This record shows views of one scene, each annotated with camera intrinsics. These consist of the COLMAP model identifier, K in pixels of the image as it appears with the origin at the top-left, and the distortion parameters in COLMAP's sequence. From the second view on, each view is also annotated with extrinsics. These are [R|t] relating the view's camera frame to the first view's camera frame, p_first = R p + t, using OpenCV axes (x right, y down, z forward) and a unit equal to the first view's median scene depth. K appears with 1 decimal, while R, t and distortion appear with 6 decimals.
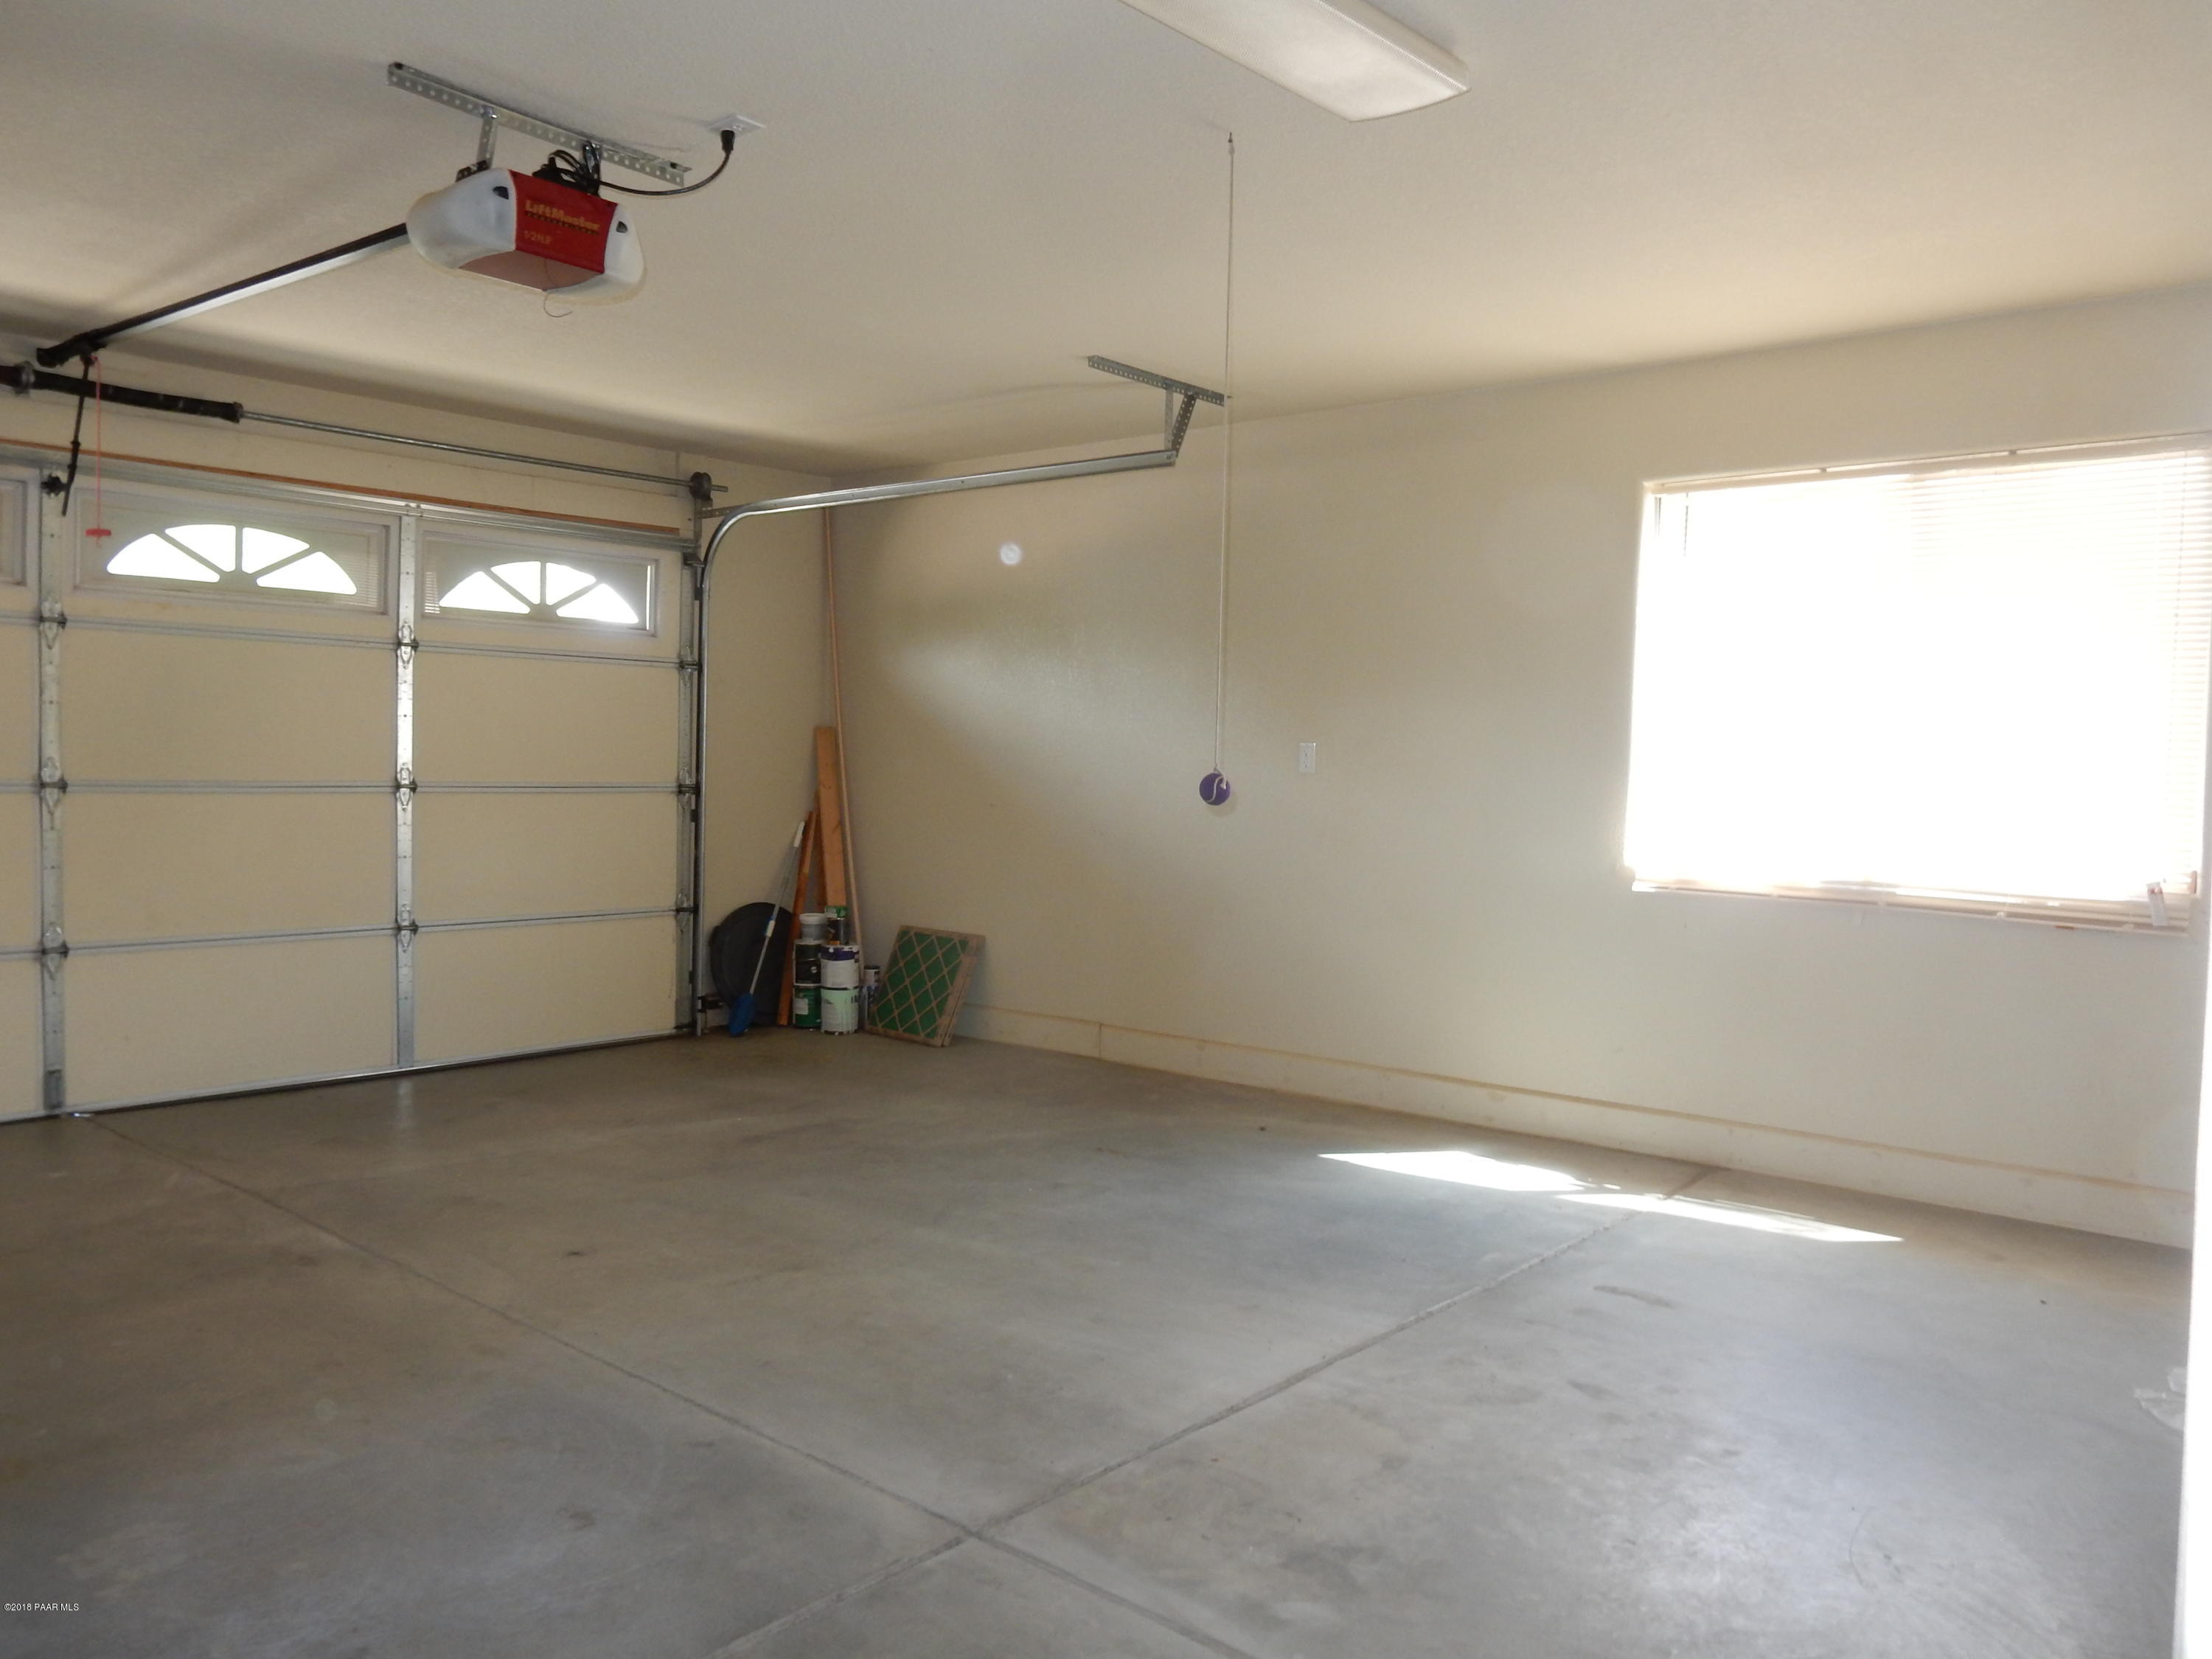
lens RADIAL K [[1621.6, 0, 1095.4], [0, 1621.6, 828.6], [0, 0, 1]] dist [-0.003068, -0.000846]
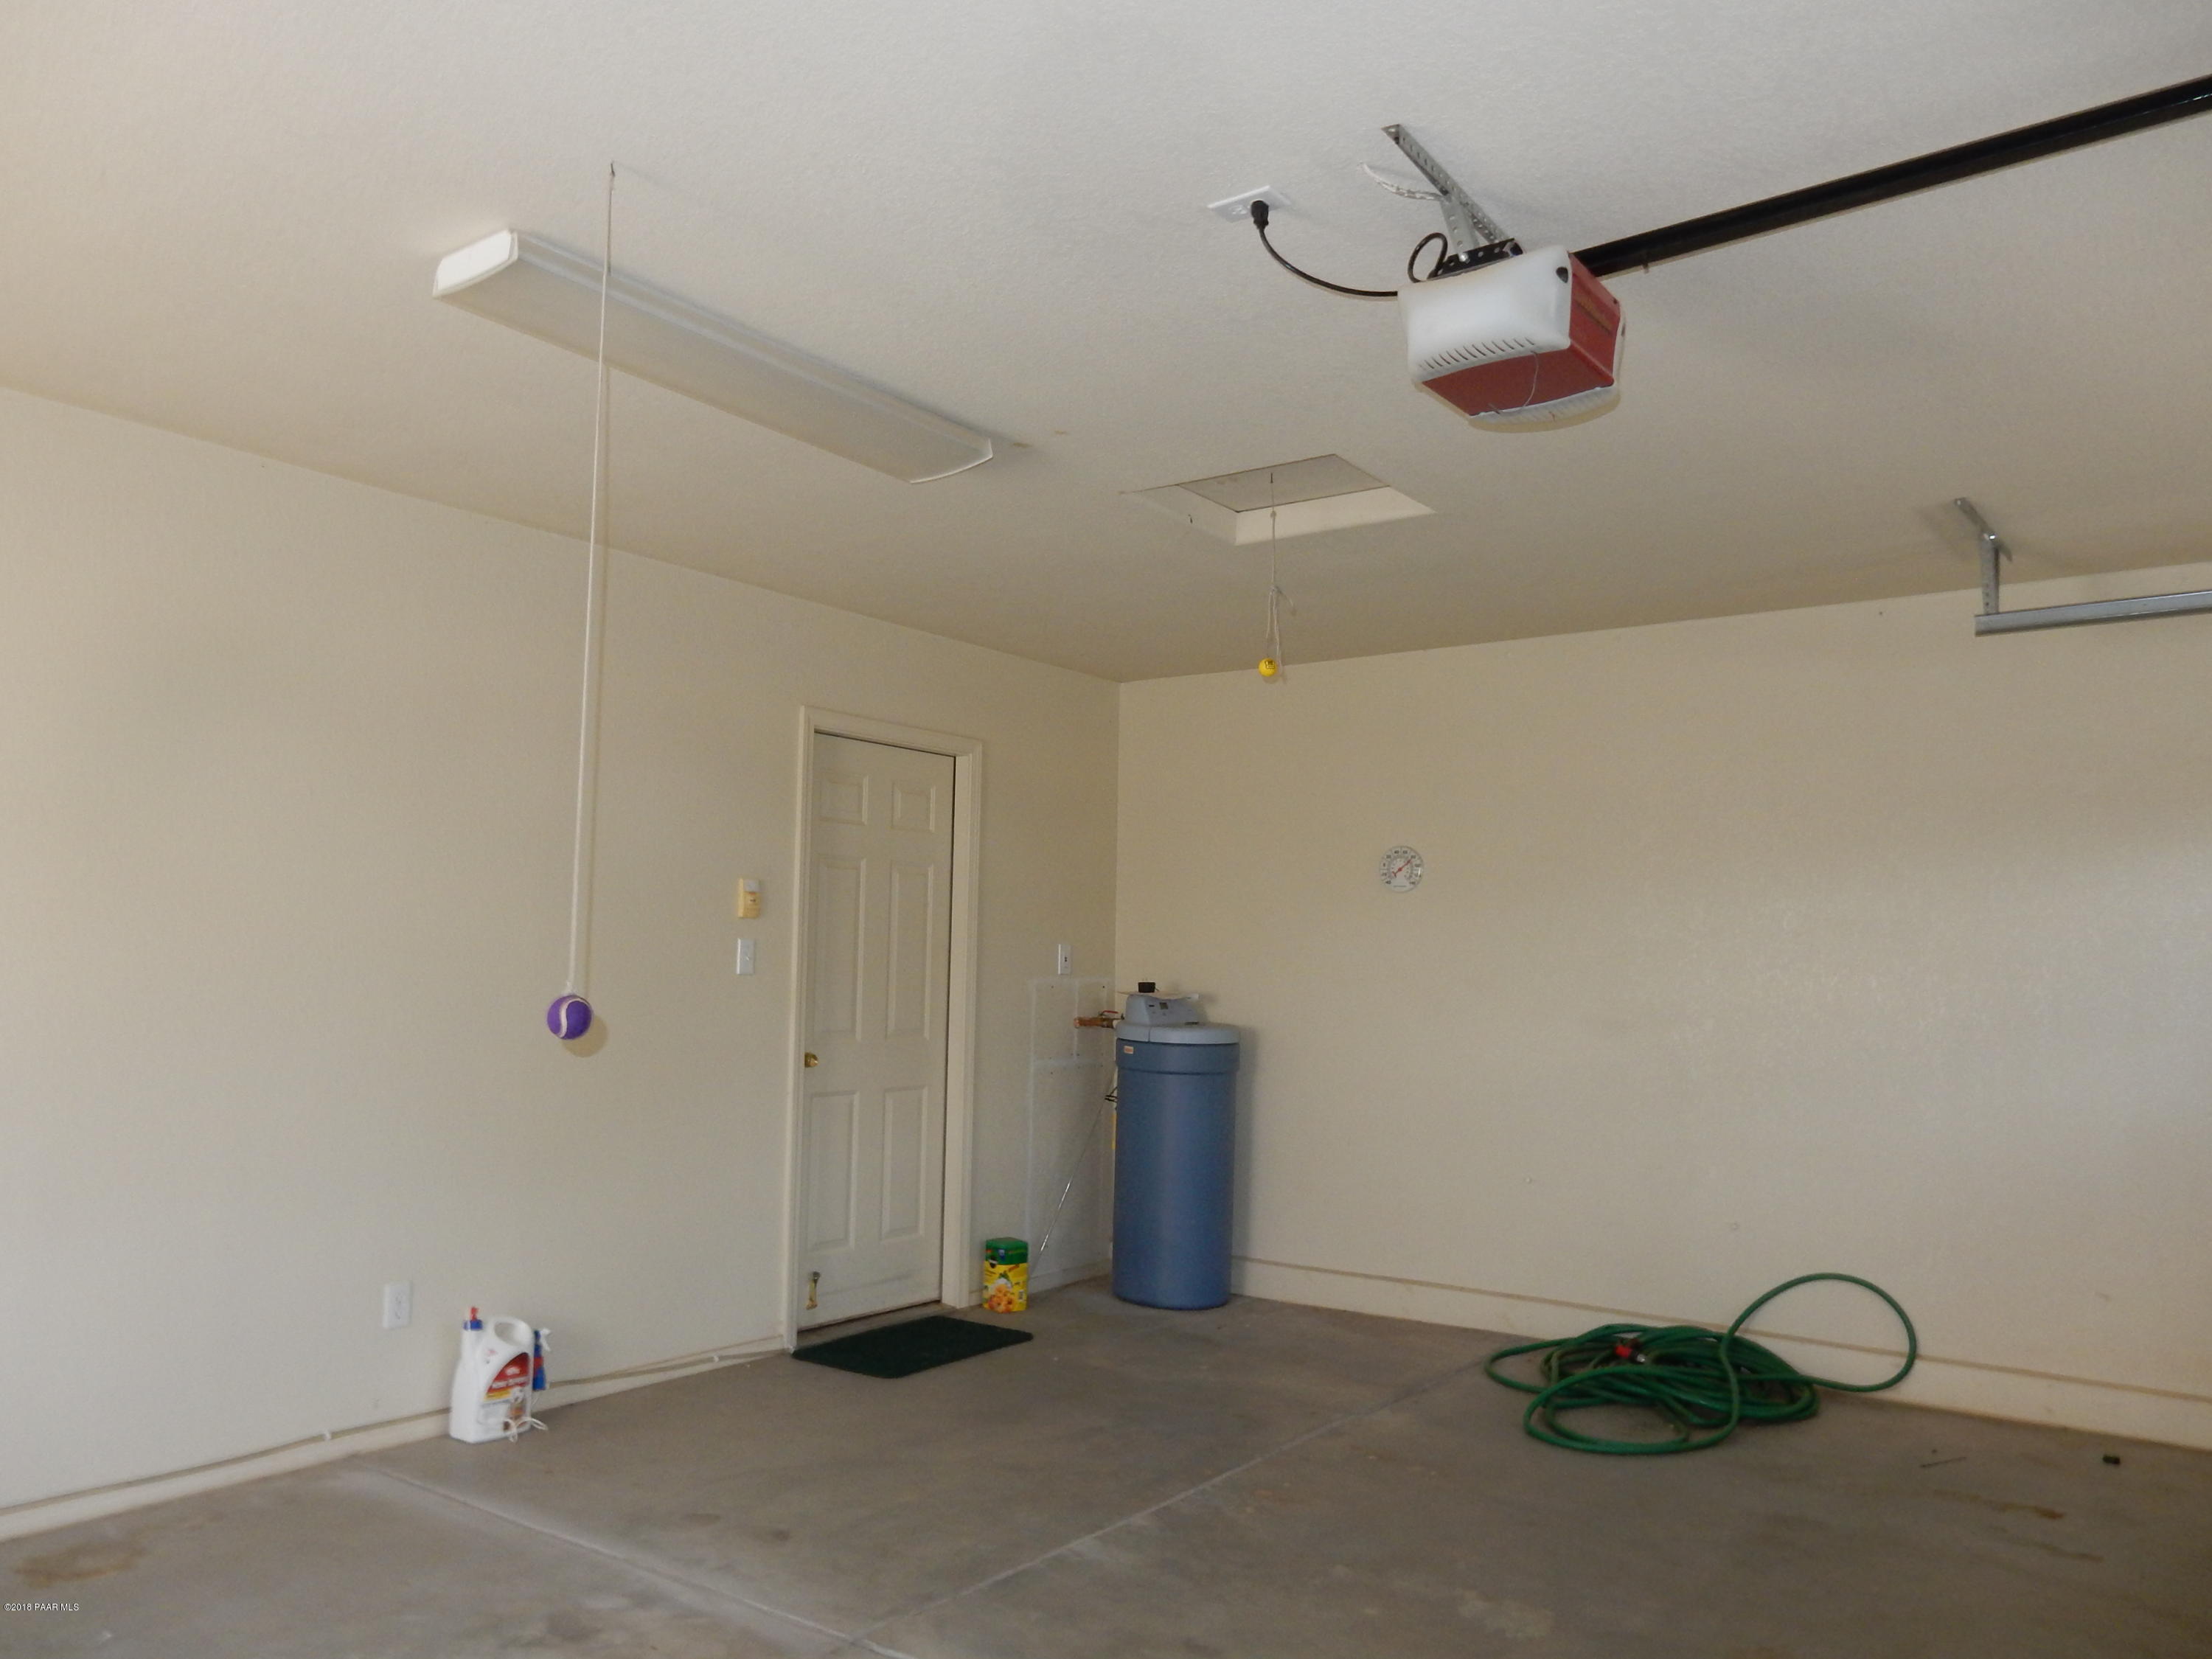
lens RADIAL K [[1621.6, 0, 1095.4], [0, 1621.6, 828.6], [0, 0, 1]] dist [-0.003068, -0.000846]
pose [[-0.993529, -0.058450, -0.097387, -0.101745], [-0.054683, 0.997665, -0.040914, -0.119571], [0.099551, -0.035324, -0.994405, 2.305165]]
